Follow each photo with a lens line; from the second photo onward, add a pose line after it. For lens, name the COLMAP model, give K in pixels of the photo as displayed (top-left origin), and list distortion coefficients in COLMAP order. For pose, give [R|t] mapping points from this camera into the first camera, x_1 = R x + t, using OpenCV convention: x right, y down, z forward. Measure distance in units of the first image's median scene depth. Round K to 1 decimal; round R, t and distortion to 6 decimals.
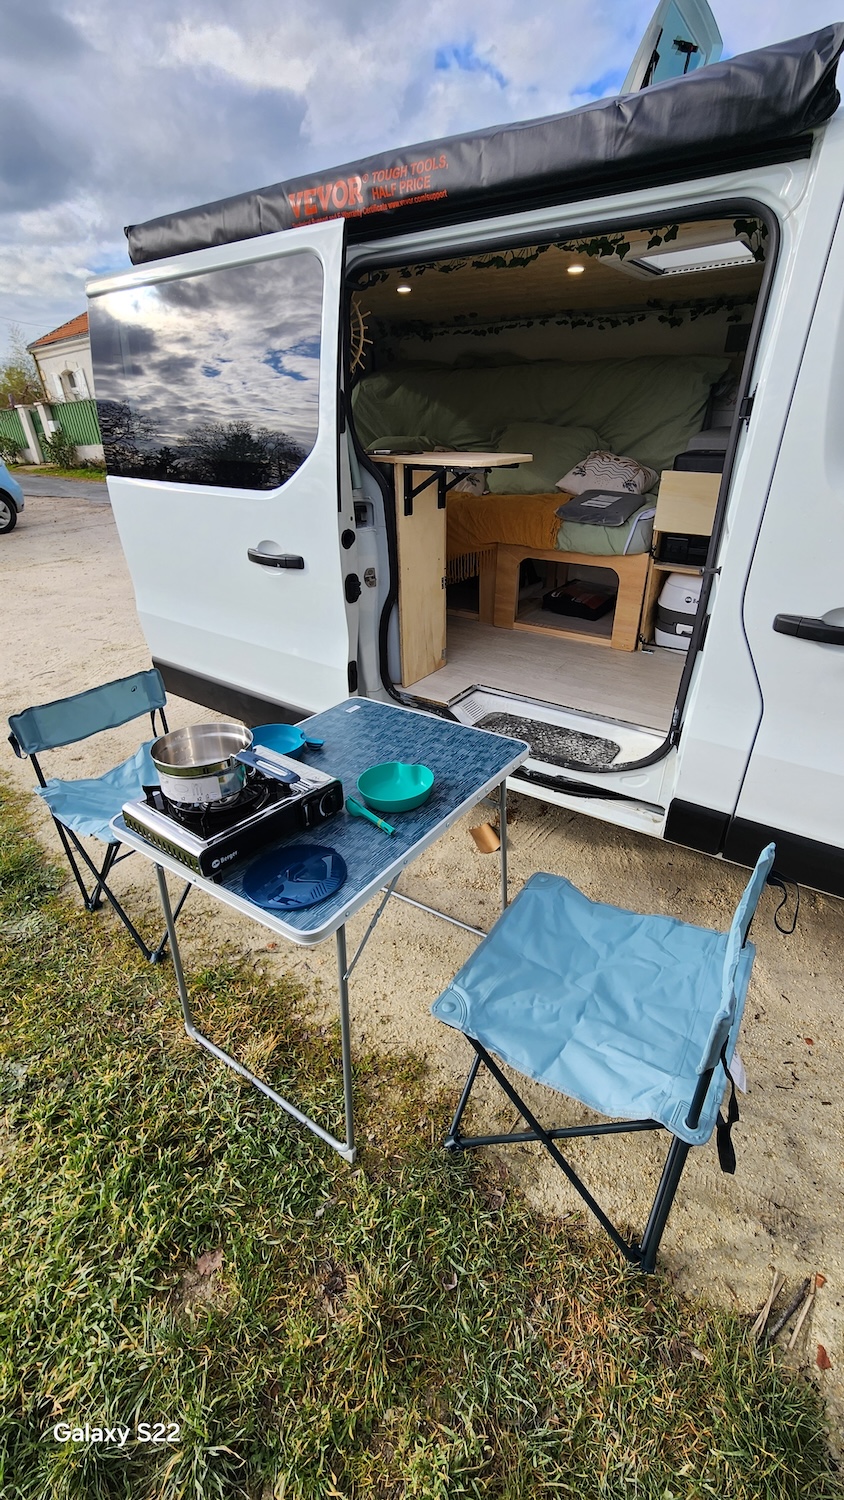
lens RADIAL K [[613.0, 0, 422.0], [0, 613.0, 750.0], [0, 0, 1]] dist [-0.000811, -0.000632]
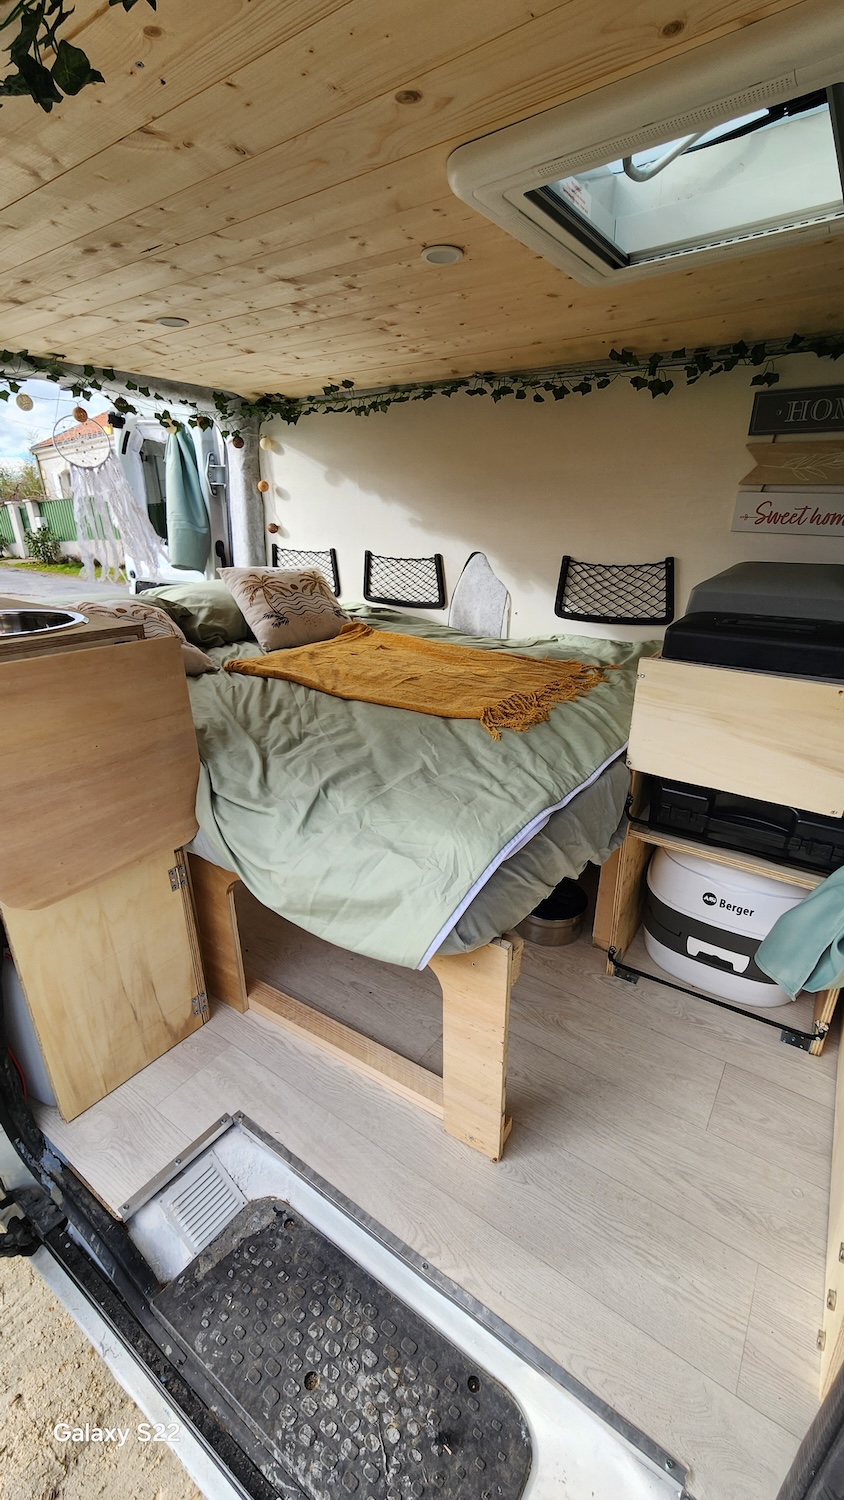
lens RADIAL K [[617.1, 0, 422.4], [0, 617.1, 754.5], [0, 0, 1]] dist [-0.001687, 0.000487]
pose [[0.999853, 0.016988, -0.002215, 0.182078], [-0.017132, 0.991161, -0.131550, -0.254950], [-0.000039, 0.131569, 0.991307, 0.434788]]
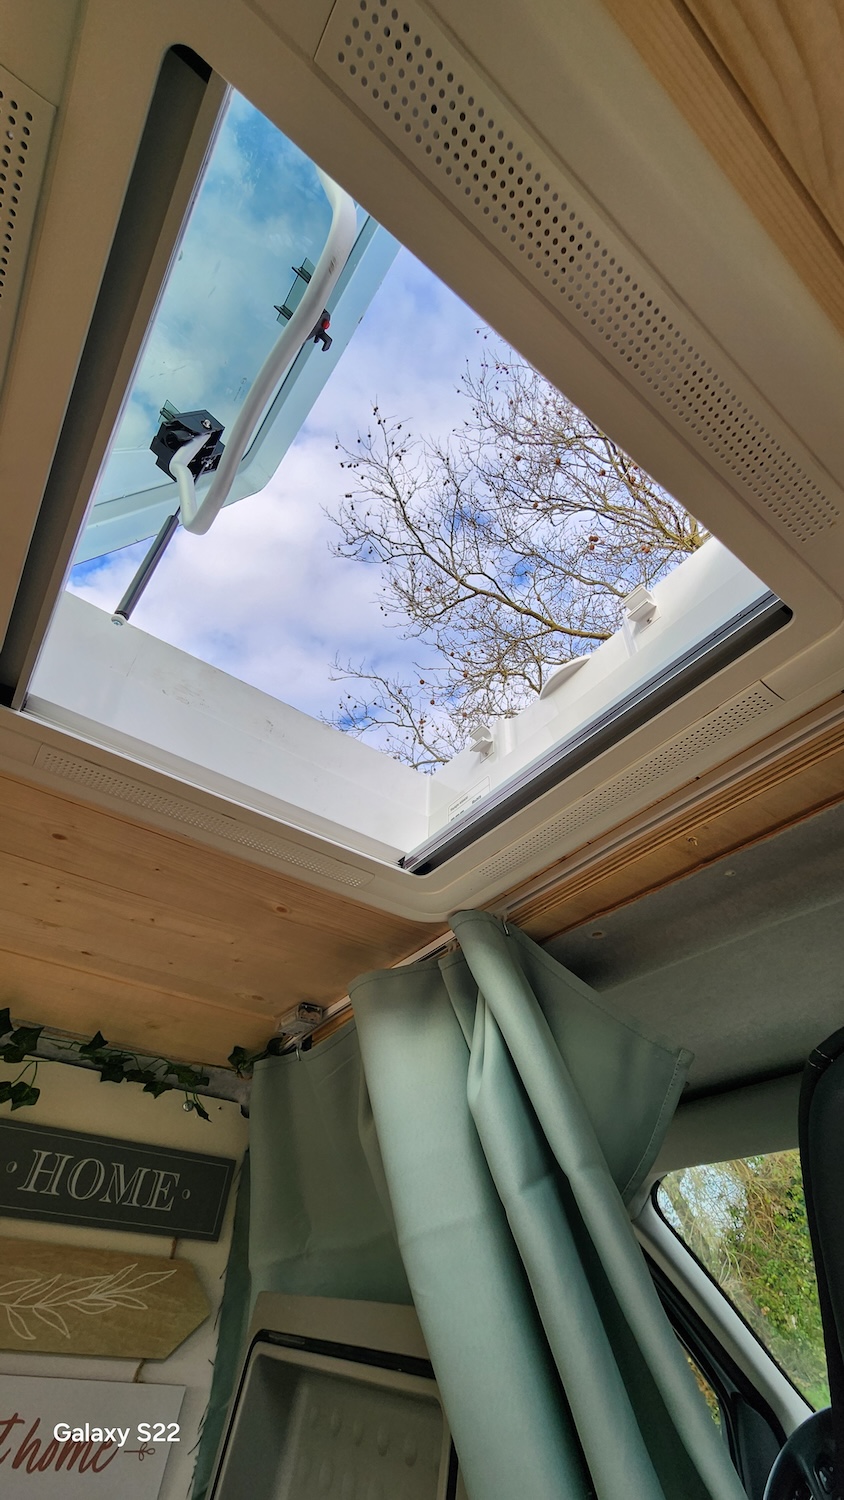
lens RADIAL K [[596.3, 0, 422.0], [0, 596.3, 750.0], [0, 0, 1]] dist [0.001322, -0.004065]
pose [[0.304713, 0.677278, 0.669660, 0.237093], [0.429113, 0.530072, -0.731359, -0.443761], [-0.850301, 0.510214, -0.129109, 0.699341]]
